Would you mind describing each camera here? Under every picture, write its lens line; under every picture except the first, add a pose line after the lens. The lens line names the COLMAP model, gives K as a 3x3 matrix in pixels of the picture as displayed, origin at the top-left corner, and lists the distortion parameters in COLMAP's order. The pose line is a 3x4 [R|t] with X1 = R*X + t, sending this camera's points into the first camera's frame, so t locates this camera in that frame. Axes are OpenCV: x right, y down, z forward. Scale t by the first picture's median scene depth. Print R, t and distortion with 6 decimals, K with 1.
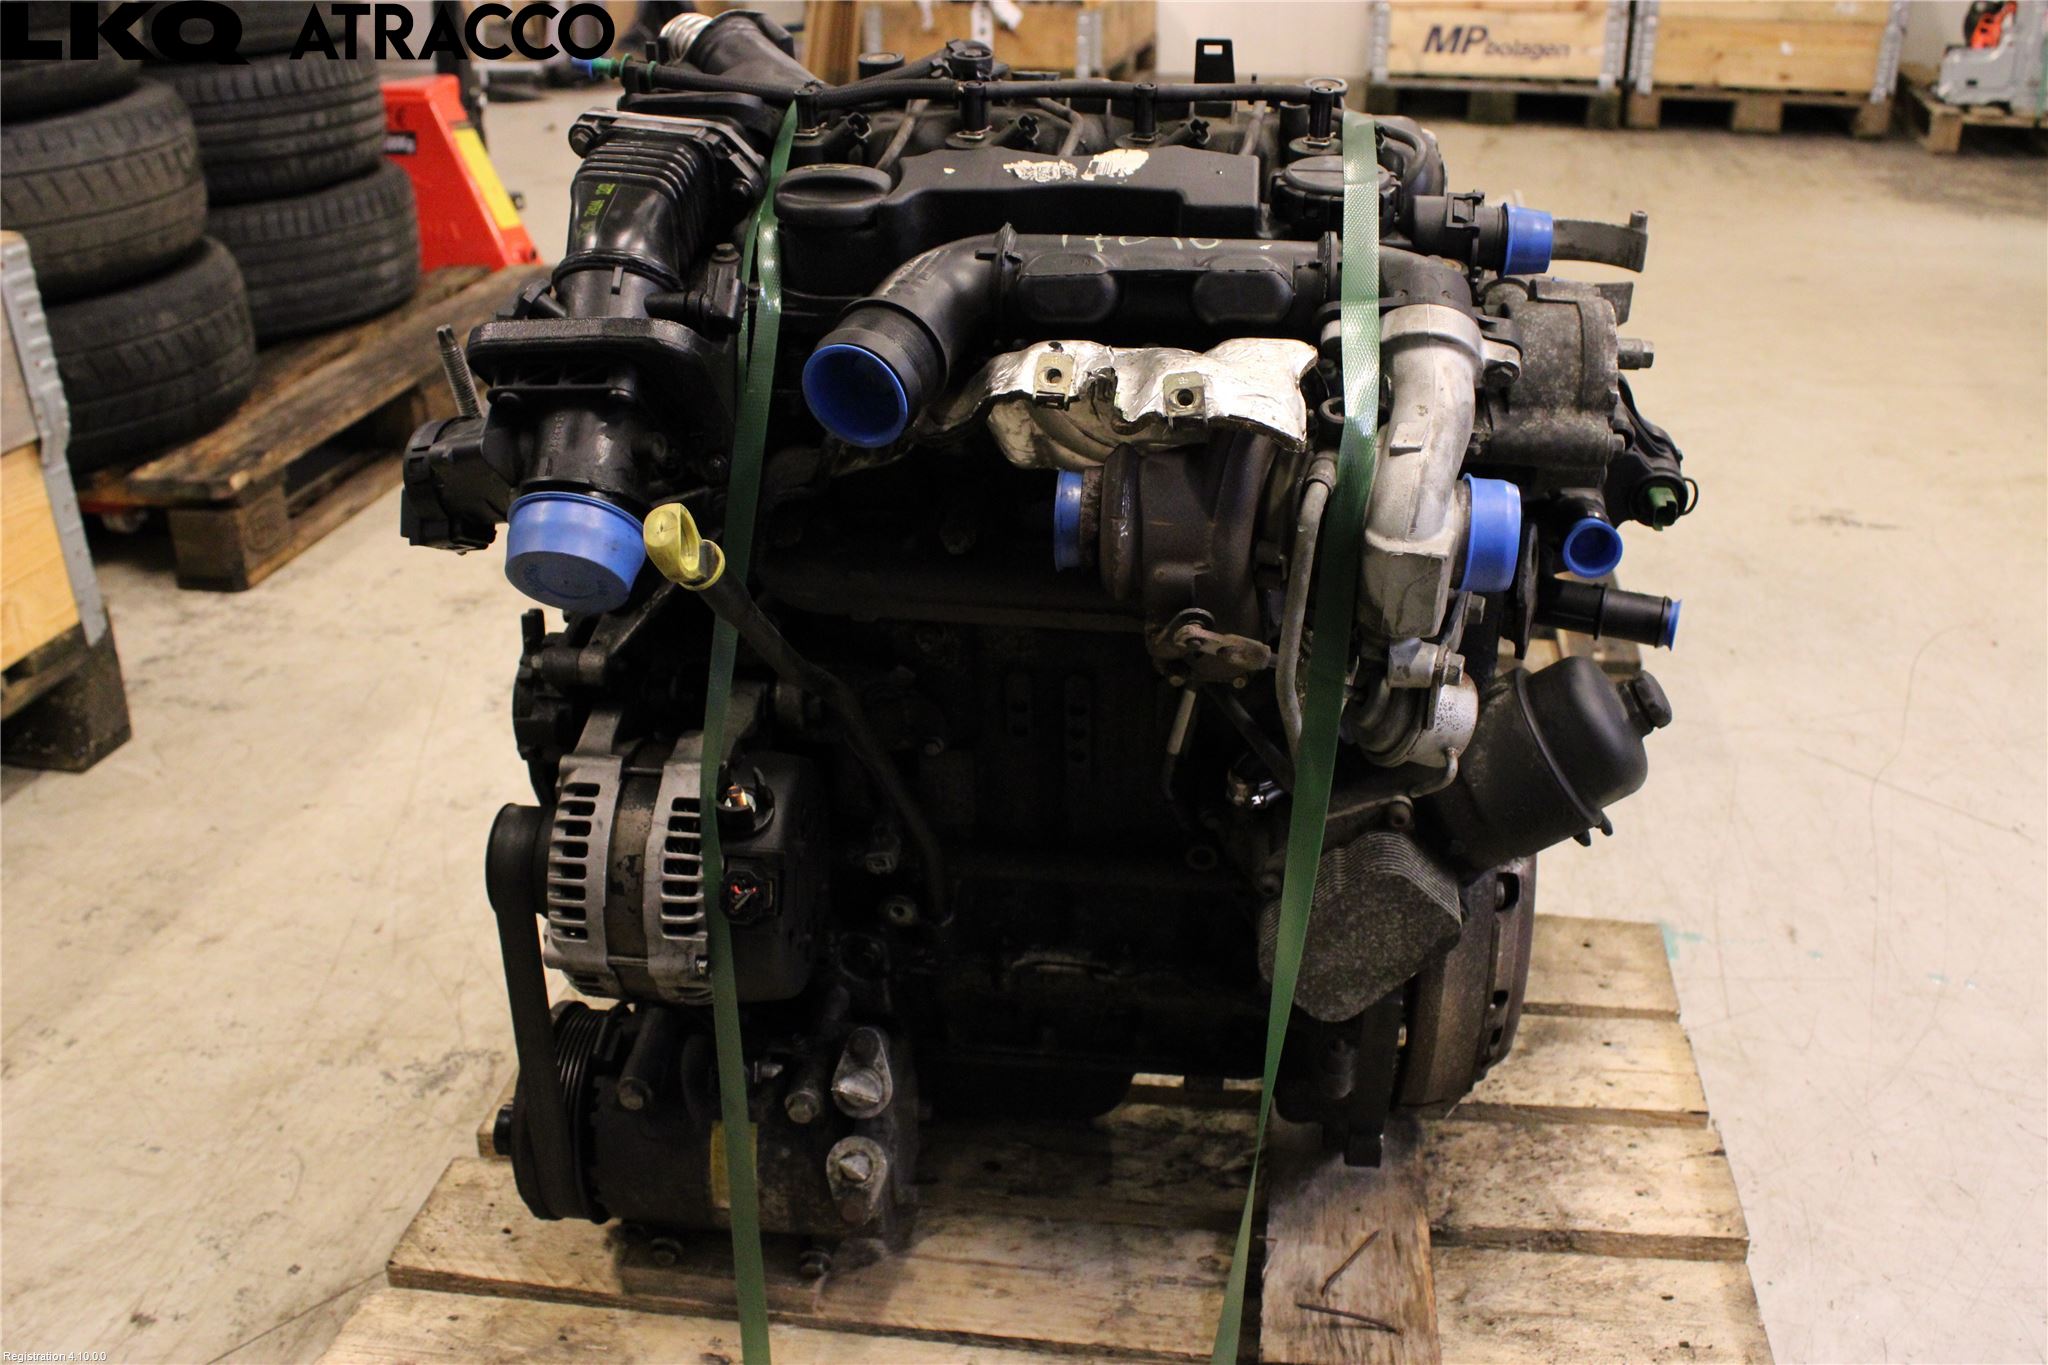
lens RADIAL K [[1963.8, 0, 1025.3], [0, 1963.8, 681.2], [0, 0, 1]] dist [-0.083637, 0.000000]
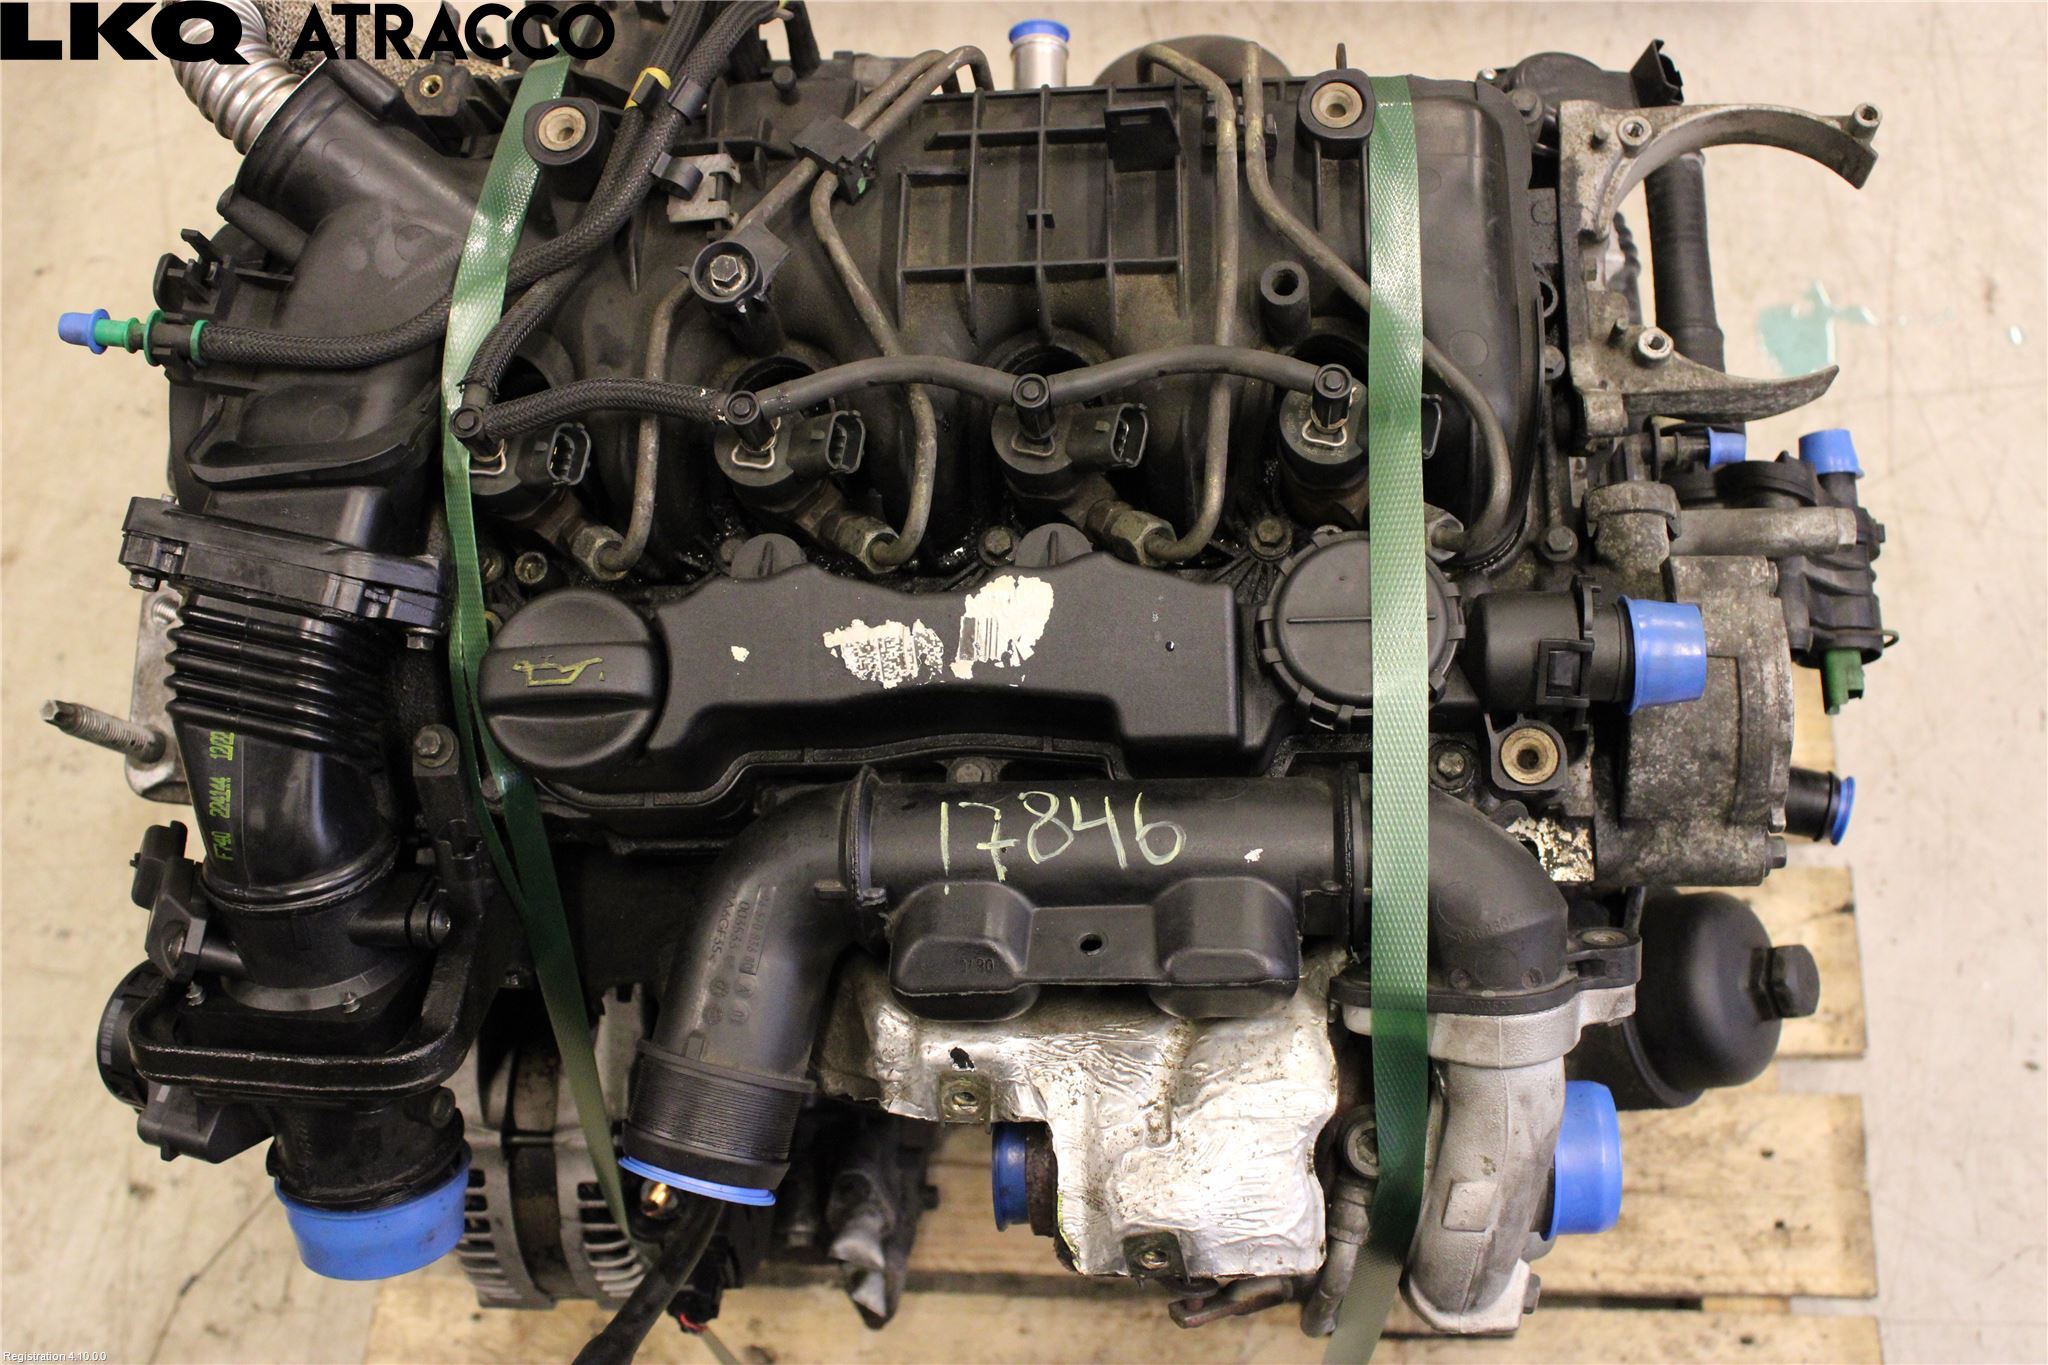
lens RADIAL K [[2303.7, 0, 1033.0], [0, 2303.7, 682.2], [0, 0, 1]] dist [-0.081561, 0.000000]
pose [[0.990344, -0.125689, -0.058483, 0.080867], [0.132006, 0.726165, 0.674729, -0.624085], [-0.042337, -0.675934, 0.735745, 0.378275]]
